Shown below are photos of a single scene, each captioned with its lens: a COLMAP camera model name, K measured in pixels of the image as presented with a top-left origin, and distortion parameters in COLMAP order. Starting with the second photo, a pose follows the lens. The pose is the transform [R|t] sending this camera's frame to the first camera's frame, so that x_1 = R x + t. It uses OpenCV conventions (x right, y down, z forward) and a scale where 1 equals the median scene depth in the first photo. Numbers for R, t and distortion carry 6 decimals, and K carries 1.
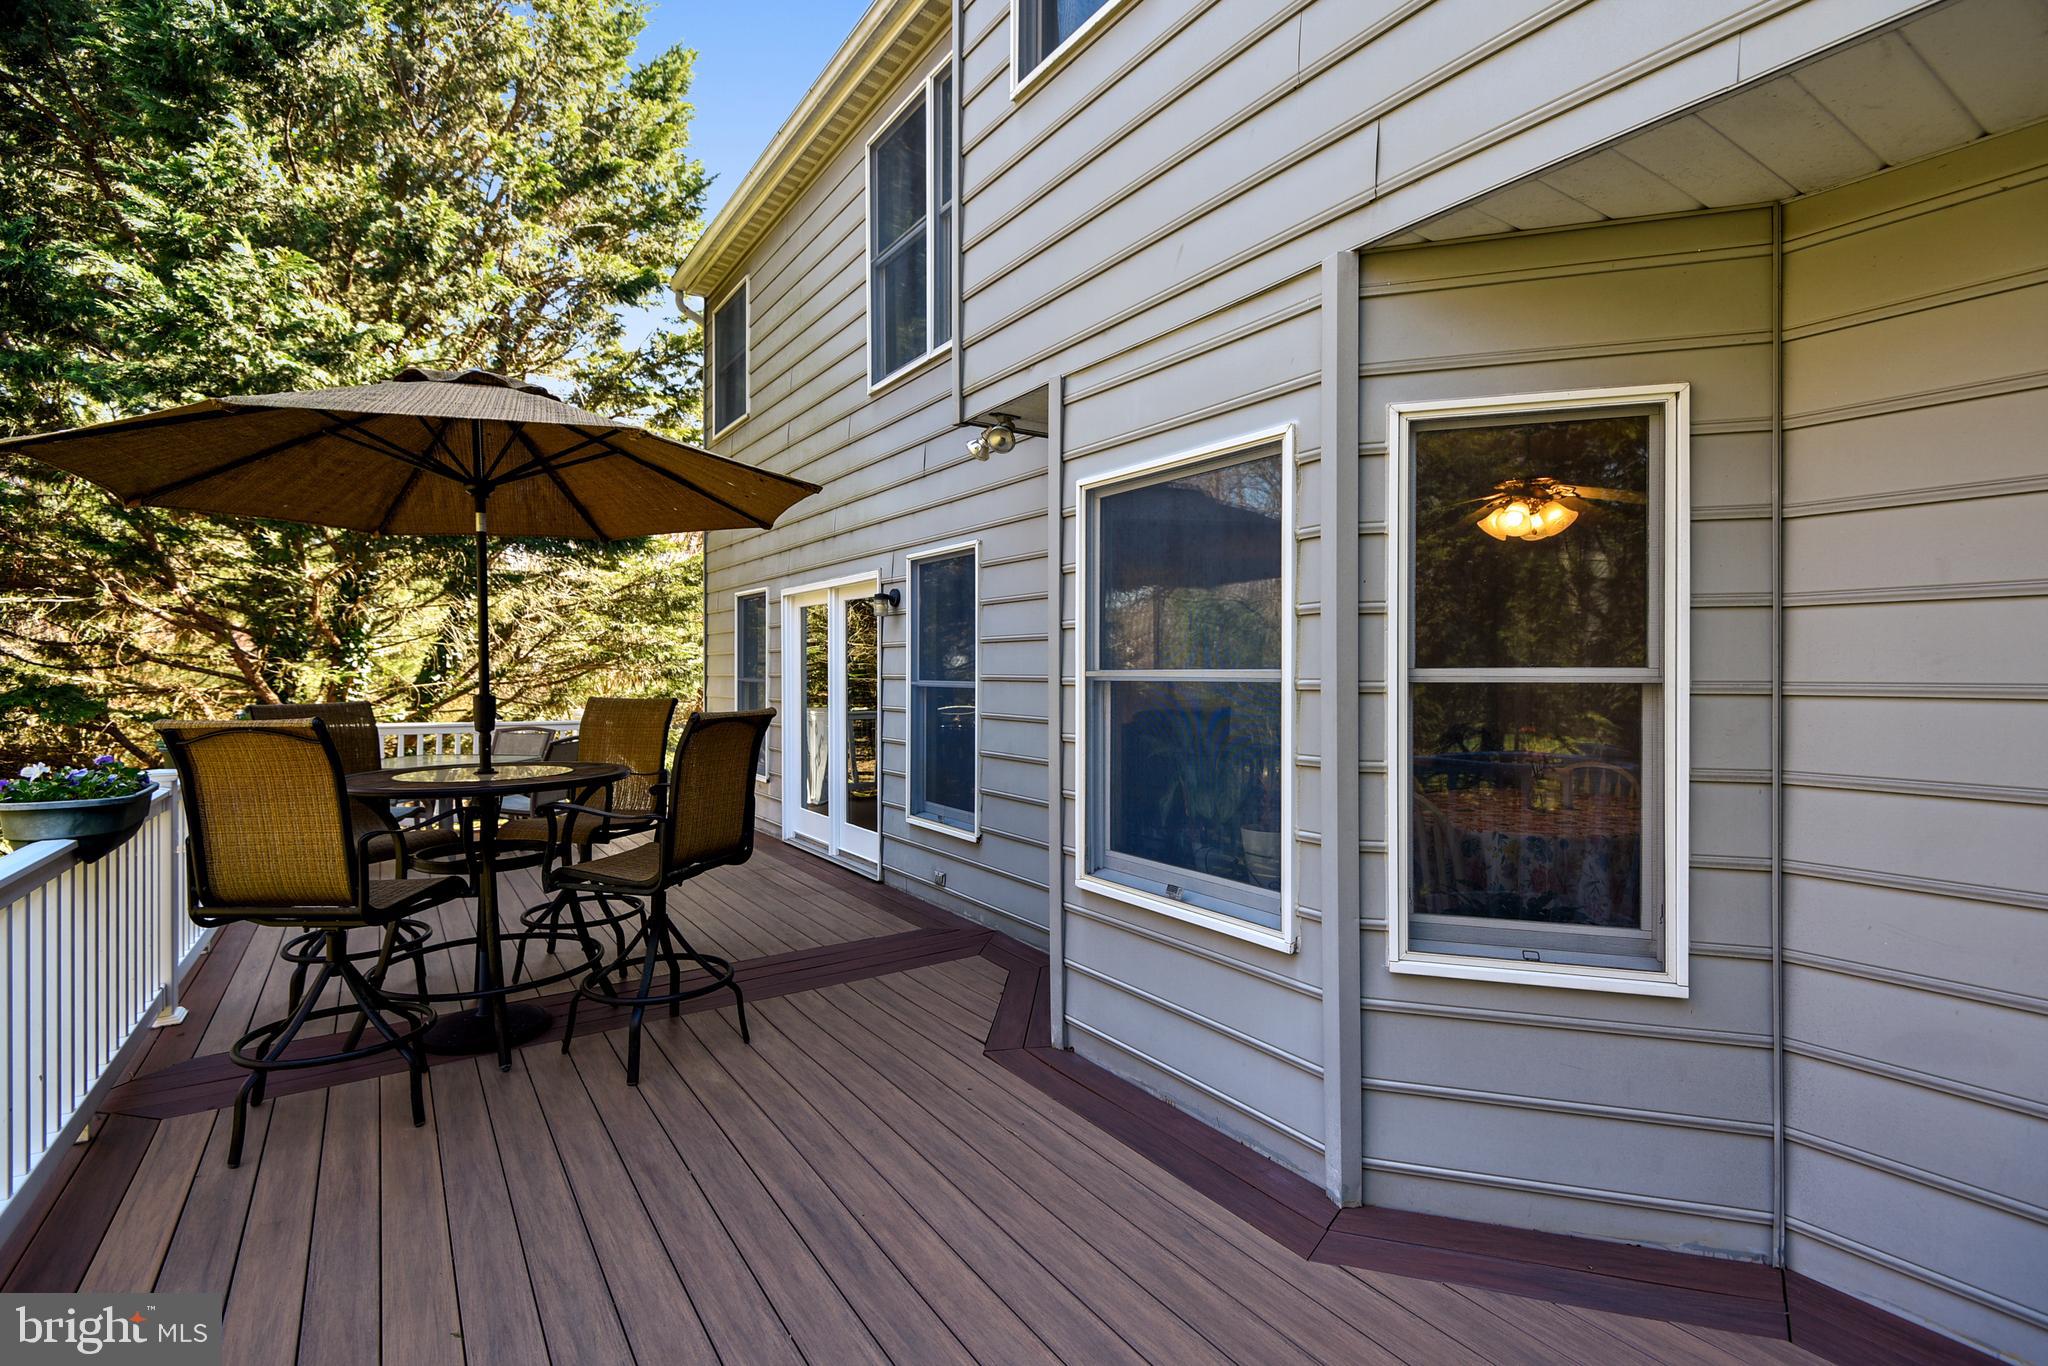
lens RADIAL K [[947.1, 0, 1024.0], [0, 947.1, 683.0], [0, 0, 1]] dist [-0.002883, -0.000454]
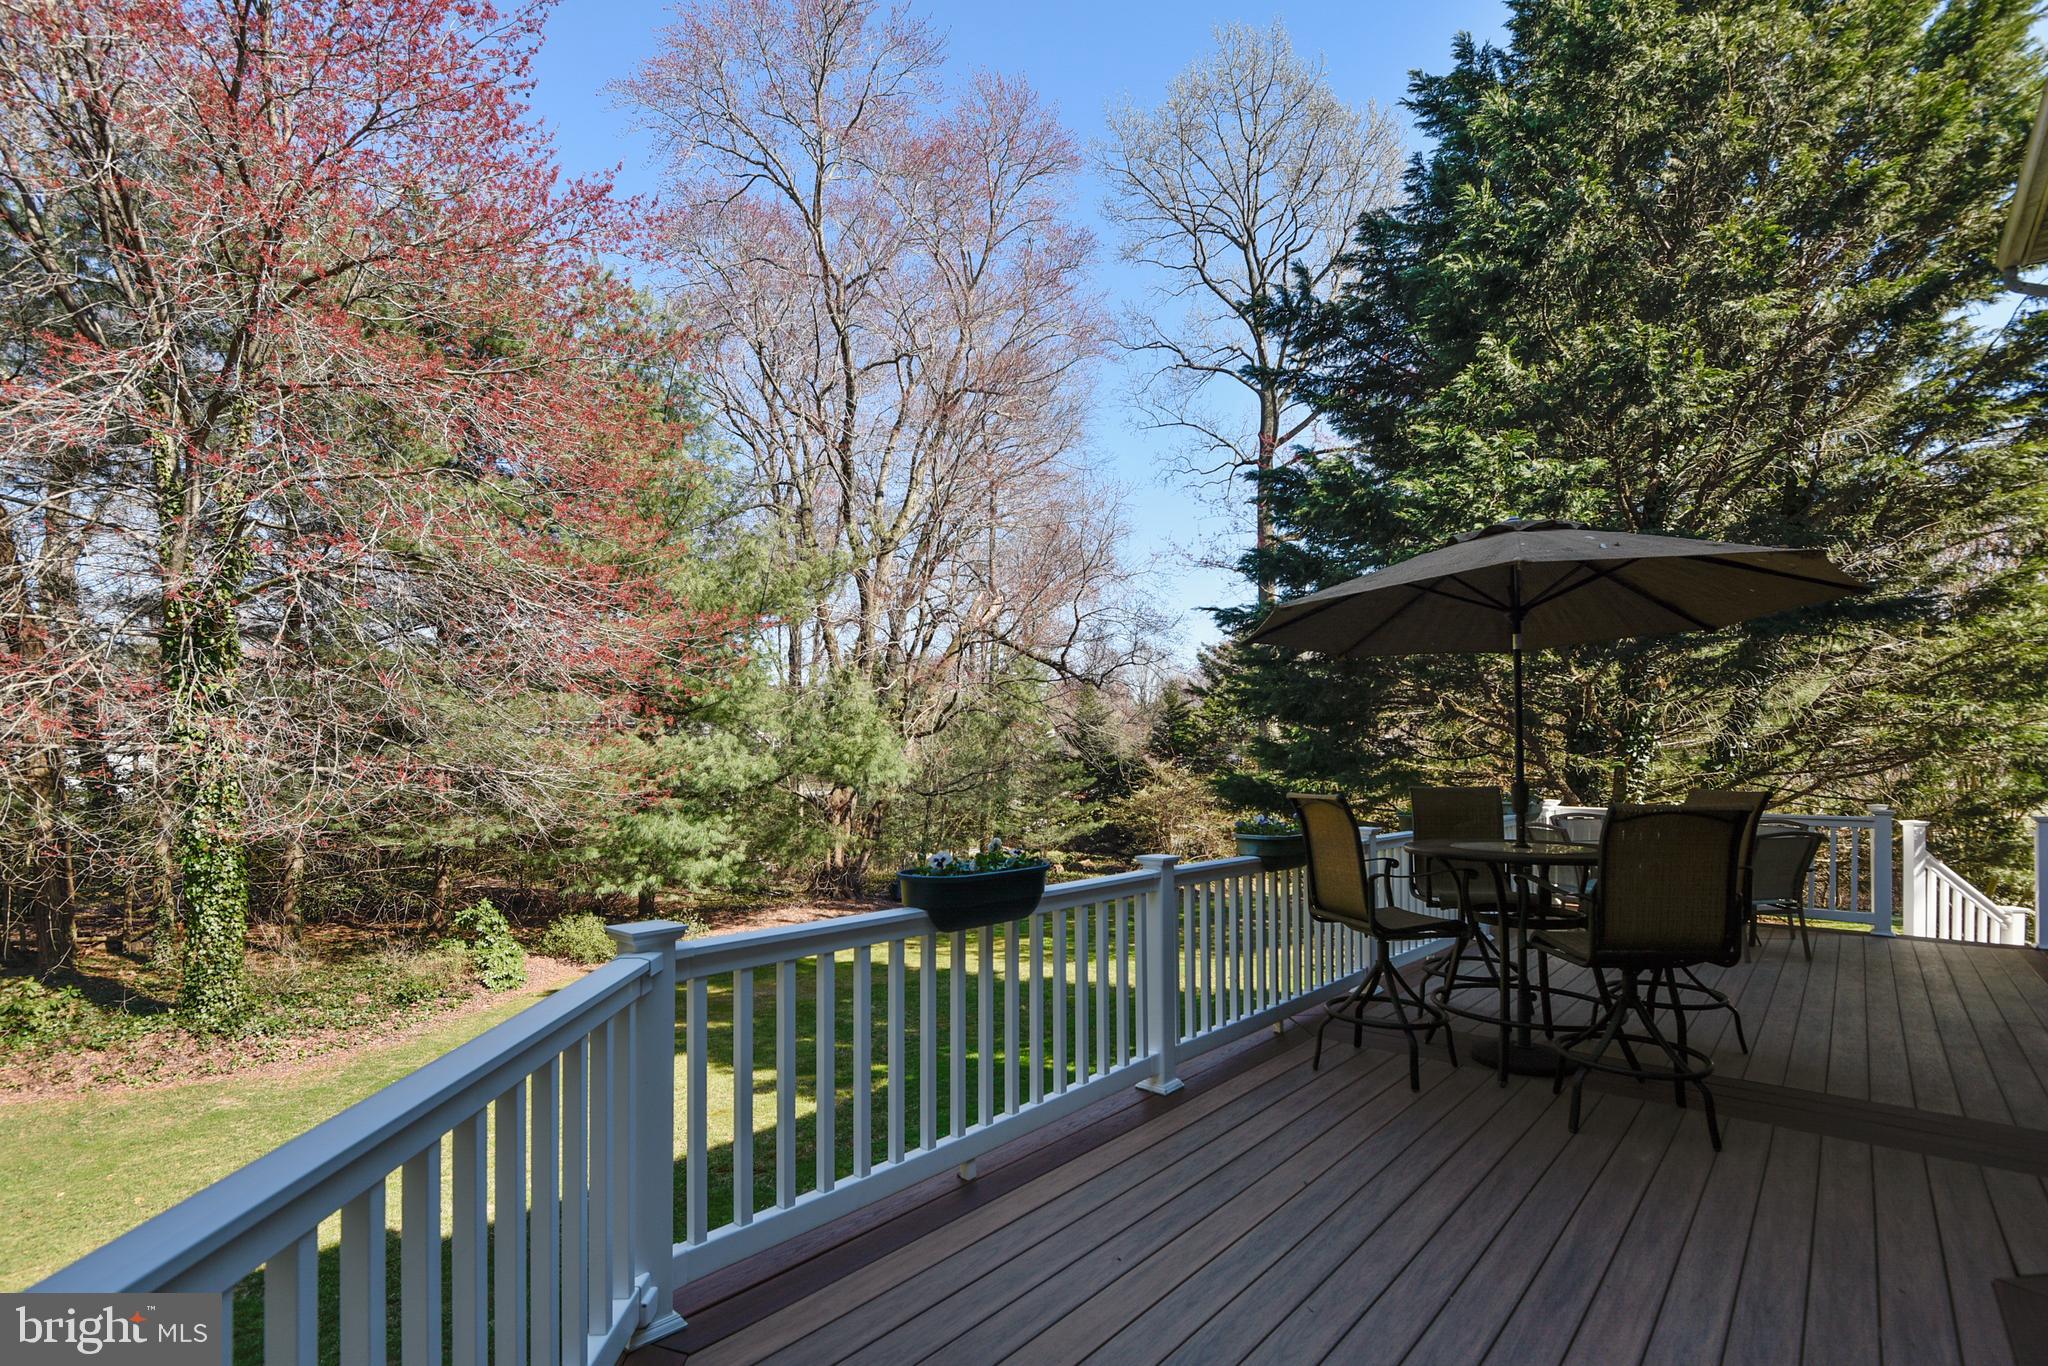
lens RADIAL K [[971.3, 0, 1035.0], [0, 971.3, 746.5], [0, 0, 1]] dist [0.036203, -0.022477]
pose [[0.273913, -0.017095, -0.961603, 0.361509], [-0.007040, 0.999780, -0.019779, -0.004557], [0.961729, 0.012187, 0.273732, 0.043396]]
